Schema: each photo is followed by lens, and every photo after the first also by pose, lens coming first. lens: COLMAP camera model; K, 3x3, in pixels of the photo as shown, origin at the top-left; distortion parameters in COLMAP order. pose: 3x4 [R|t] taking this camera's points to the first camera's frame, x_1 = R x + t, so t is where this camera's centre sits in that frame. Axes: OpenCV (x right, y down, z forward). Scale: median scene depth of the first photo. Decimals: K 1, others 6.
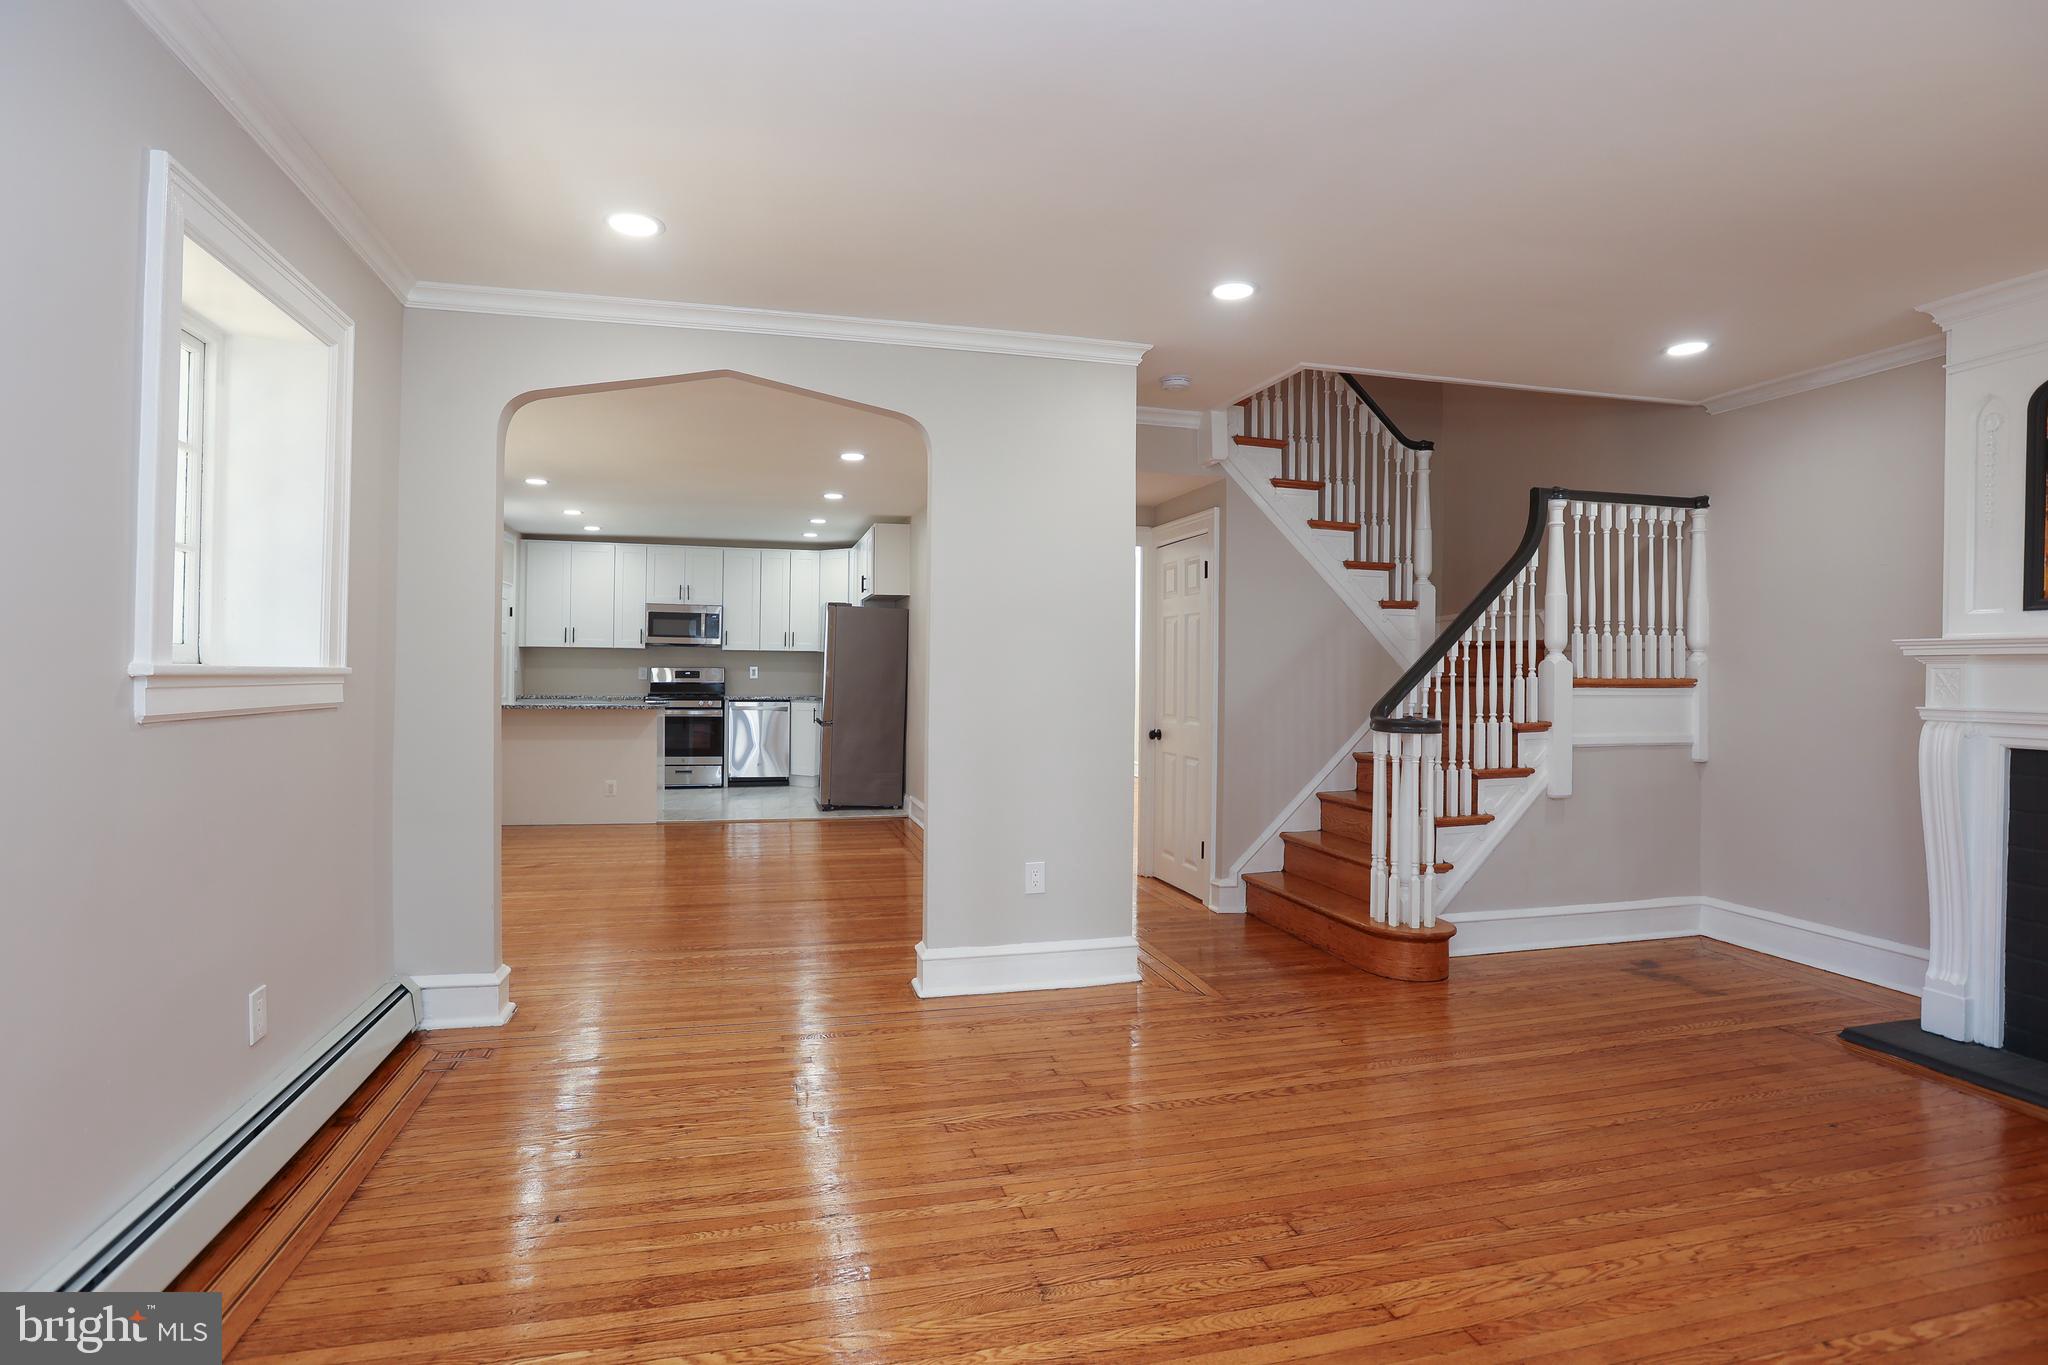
lens RADIAL K [[999.7, 0, 994.3], [0, 999.7, 674.4], [0, 0, 1]] dist [-0.028502, 0.000787]
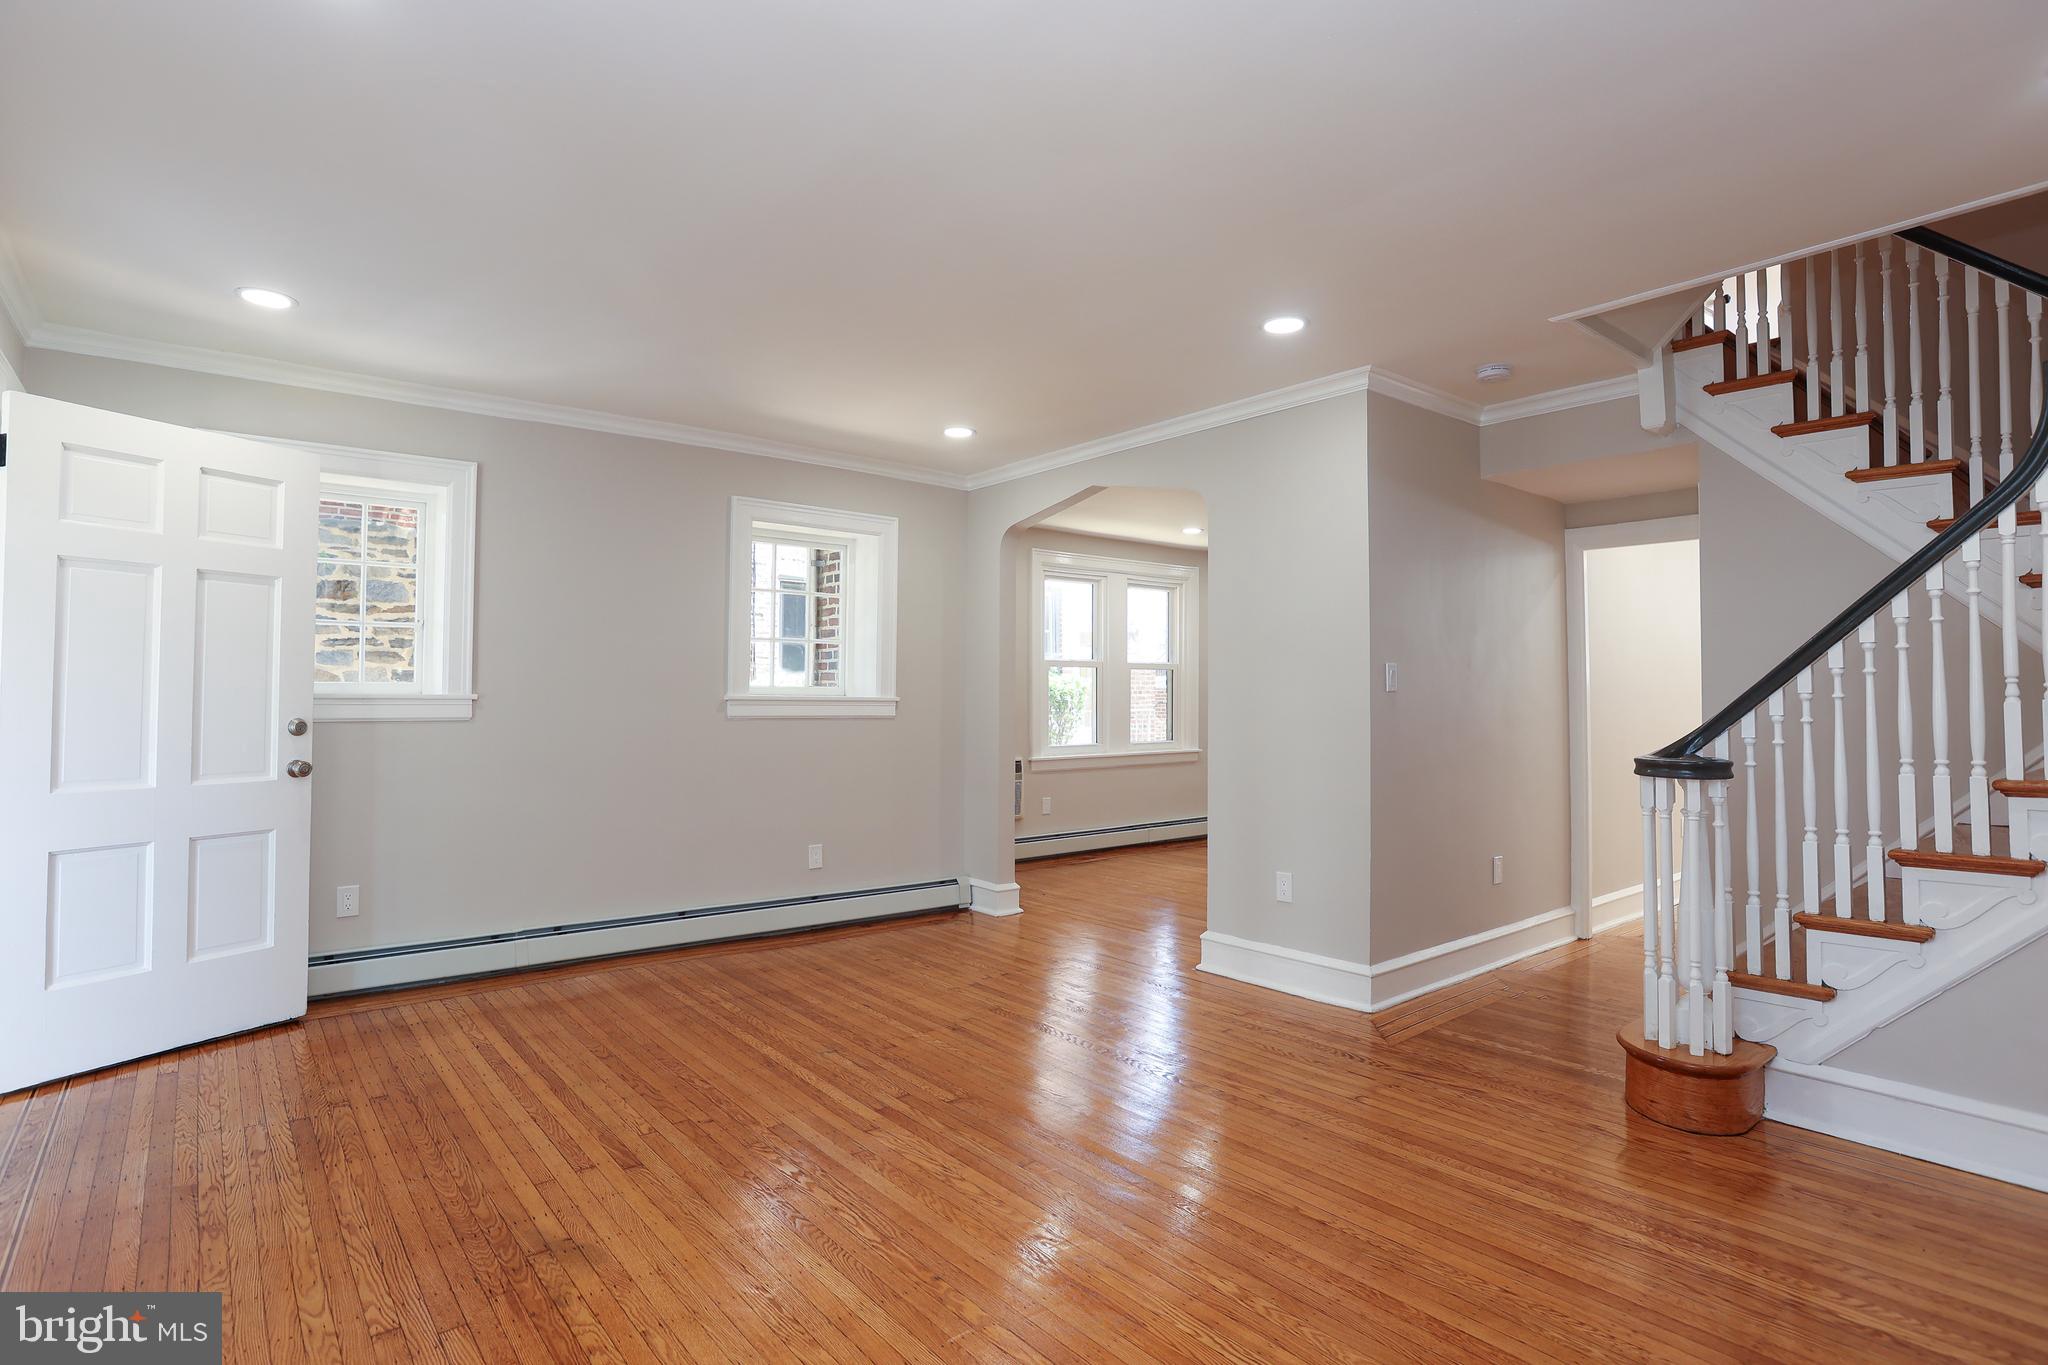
lens RADIAL K [[999.7, 0, 994.3], [0, 999.7, 674.4], [0, 0, 1]] dist [-0.028502, 0.000787]
pose [[0.426505, -0.027086, -0.904079, 0.906105], [0.000449, 0.999558, -0.029734, 0.004656], [0.904485, 0.012276, 0.426329, 0.256507]]
